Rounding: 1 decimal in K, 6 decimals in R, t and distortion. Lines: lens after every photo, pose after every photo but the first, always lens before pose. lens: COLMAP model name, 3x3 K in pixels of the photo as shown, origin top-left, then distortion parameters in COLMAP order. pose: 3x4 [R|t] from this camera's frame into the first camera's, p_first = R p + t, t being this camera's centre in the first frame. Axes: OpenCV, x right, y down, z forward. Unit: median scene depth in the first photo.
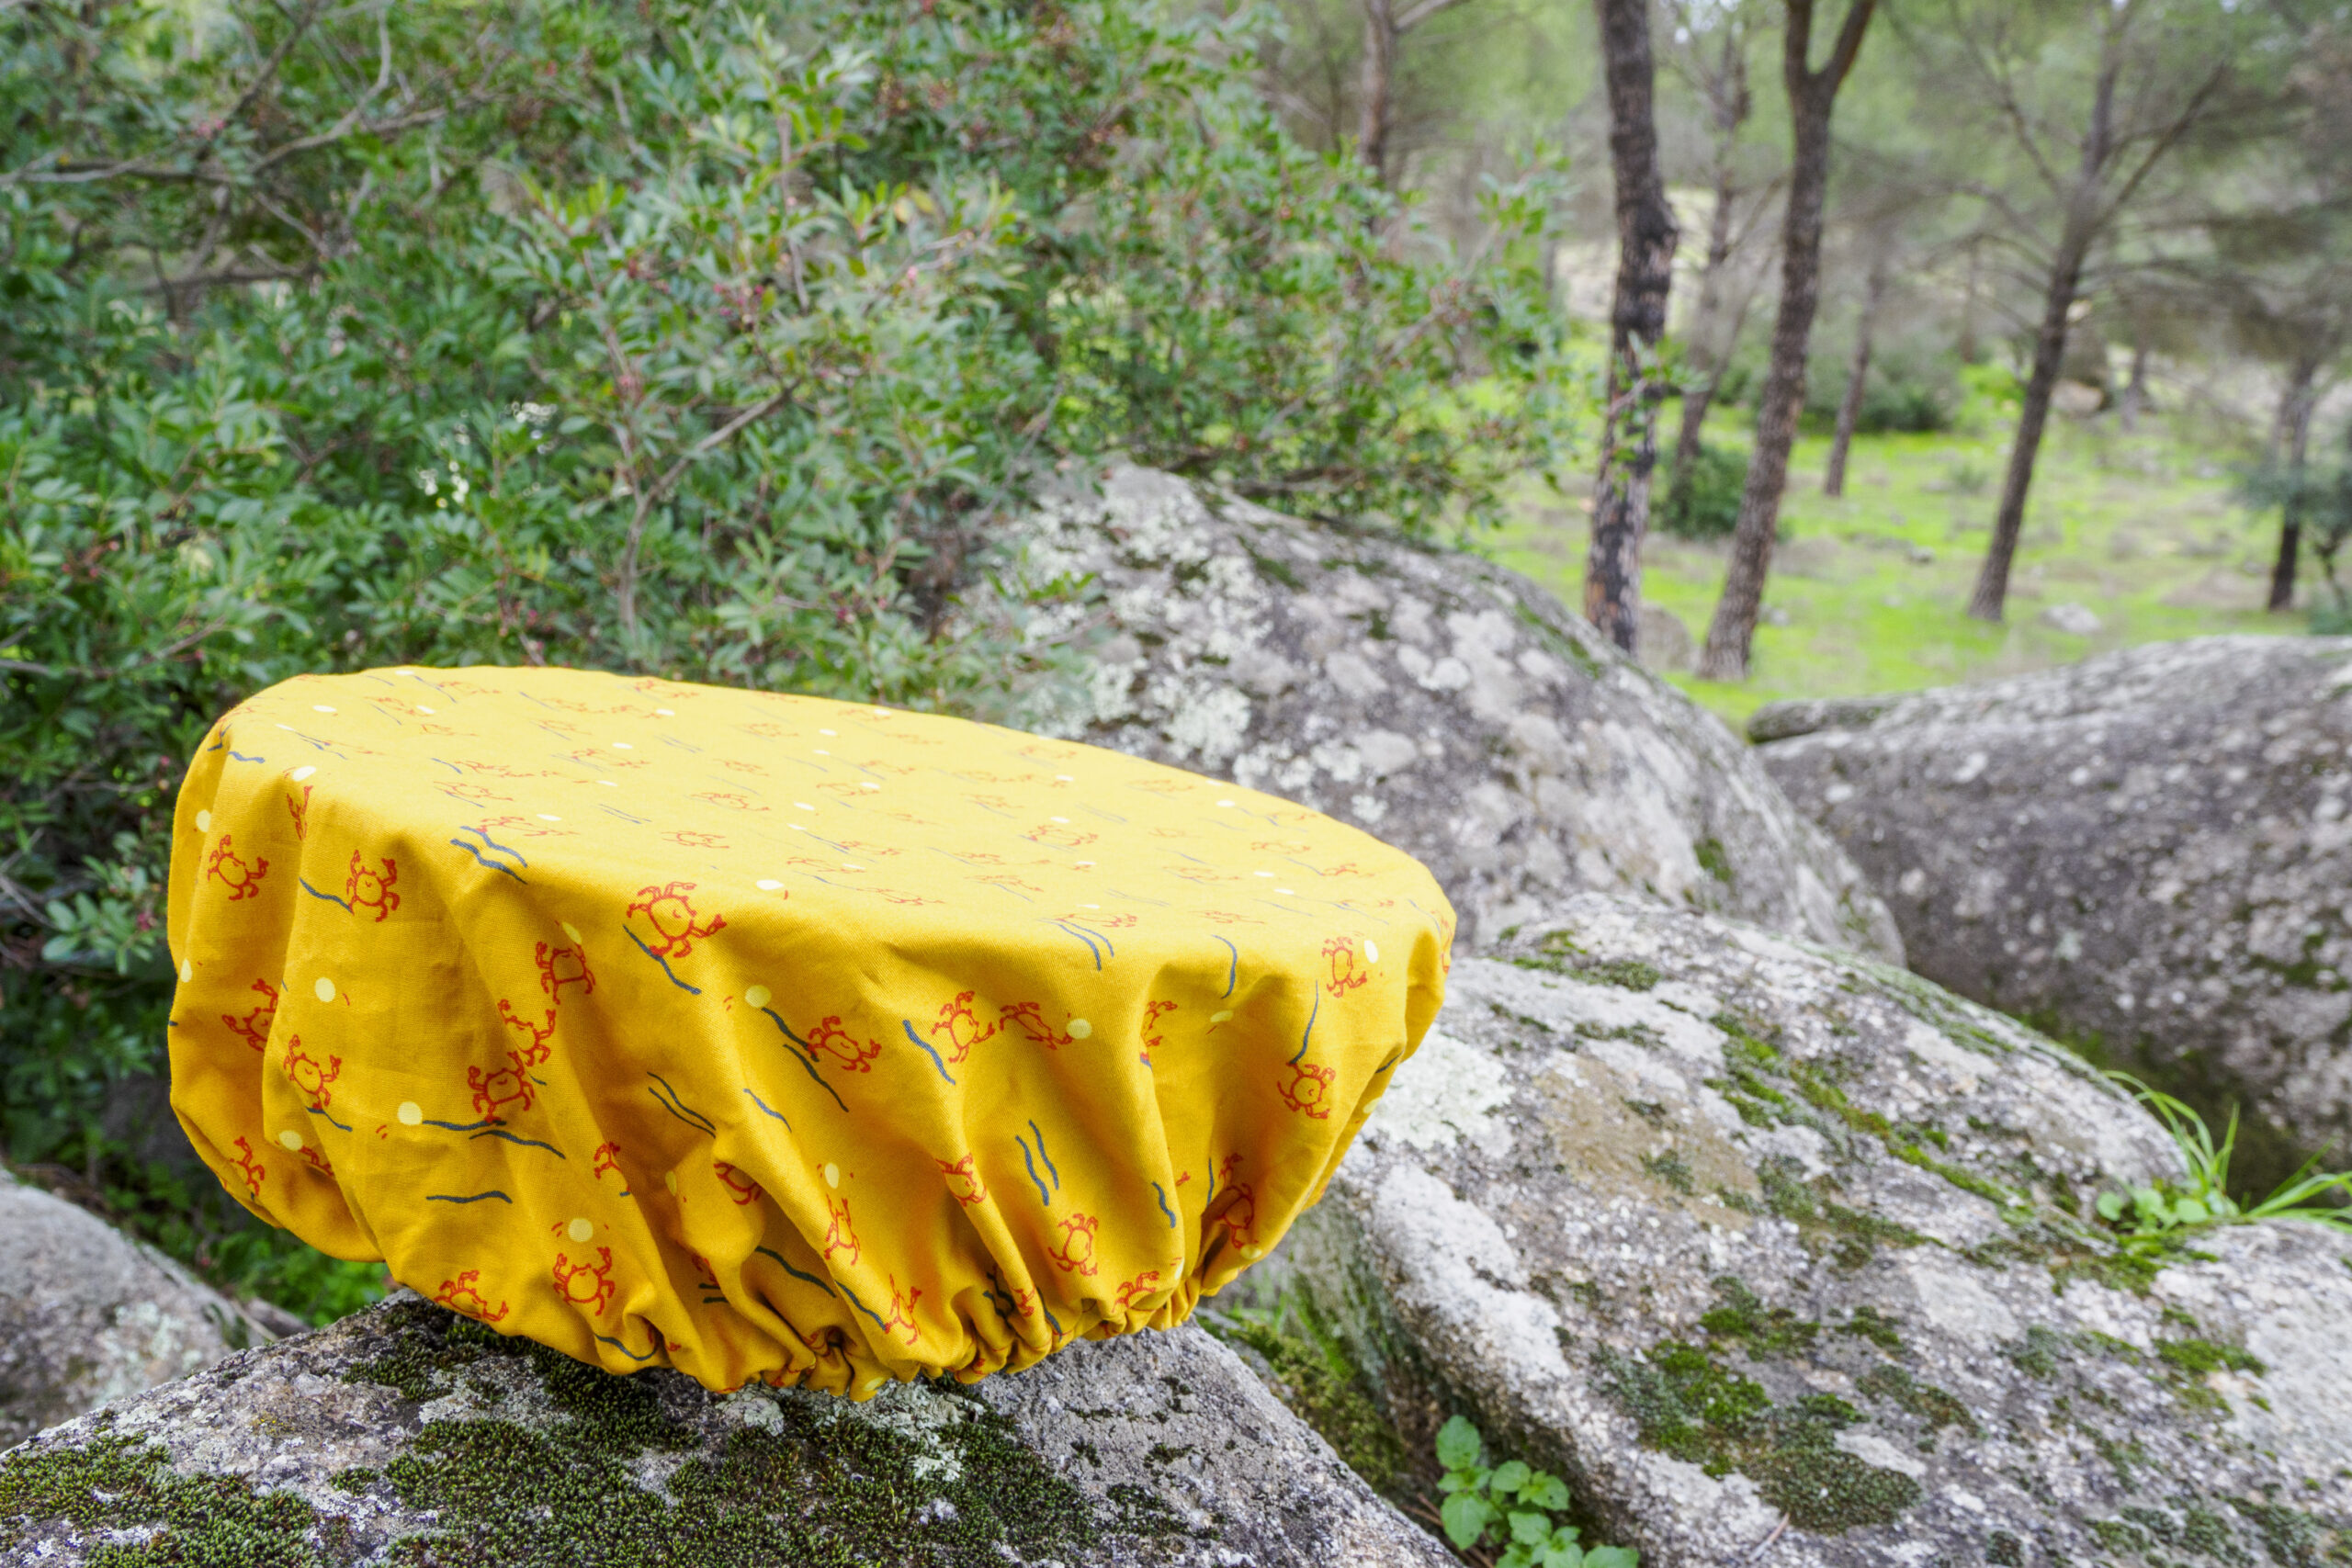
lens RADIAL K [[2321.7, 0, 1176.0], [0, 2321.7, 784.0], [0, 0, 1]] dist [-0.002597, 0.021386]
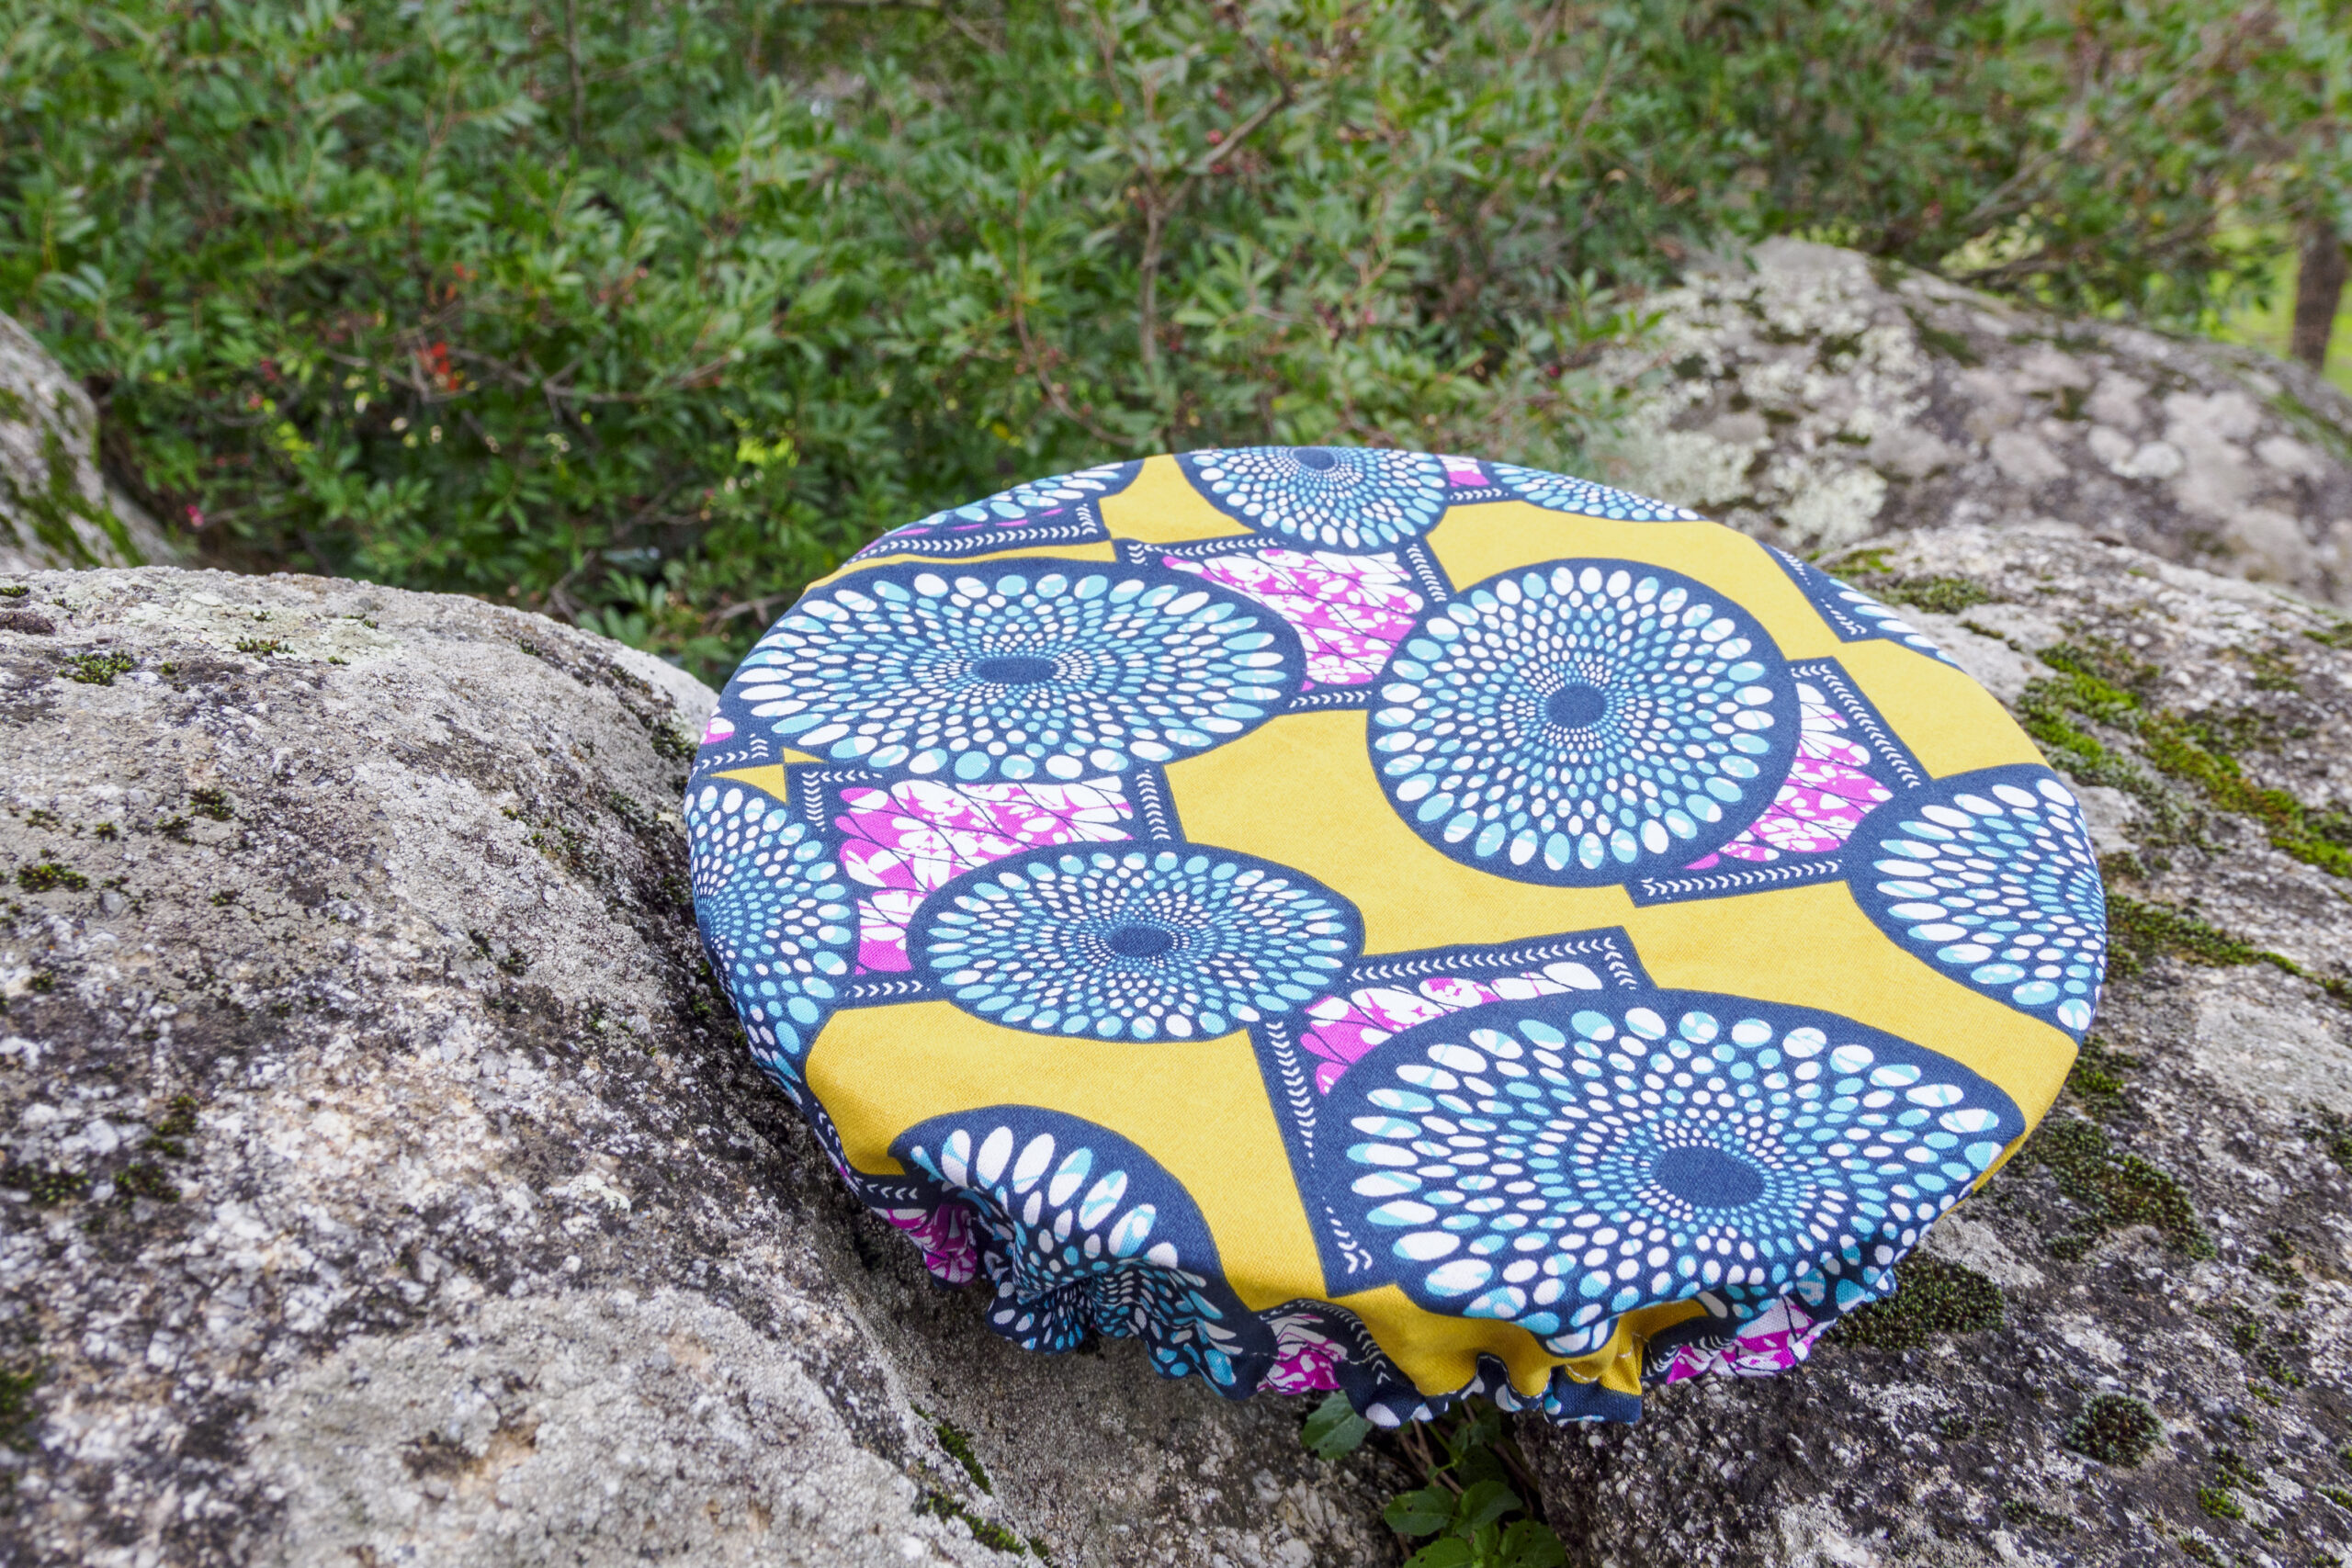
lens RADIAL K [[2129.4, 0, 1126.2], [0, 2129.4, 814.2], [0, 0, 1]] dist [-0.005683, 0.011209]
pose [[0.909636, 0.065619, -0.410190, 0.108746], [-0.045586, 0.997249, 0.058442, 0.054832], [0.412897, -0.034462, 0.910126, 0.150756]]
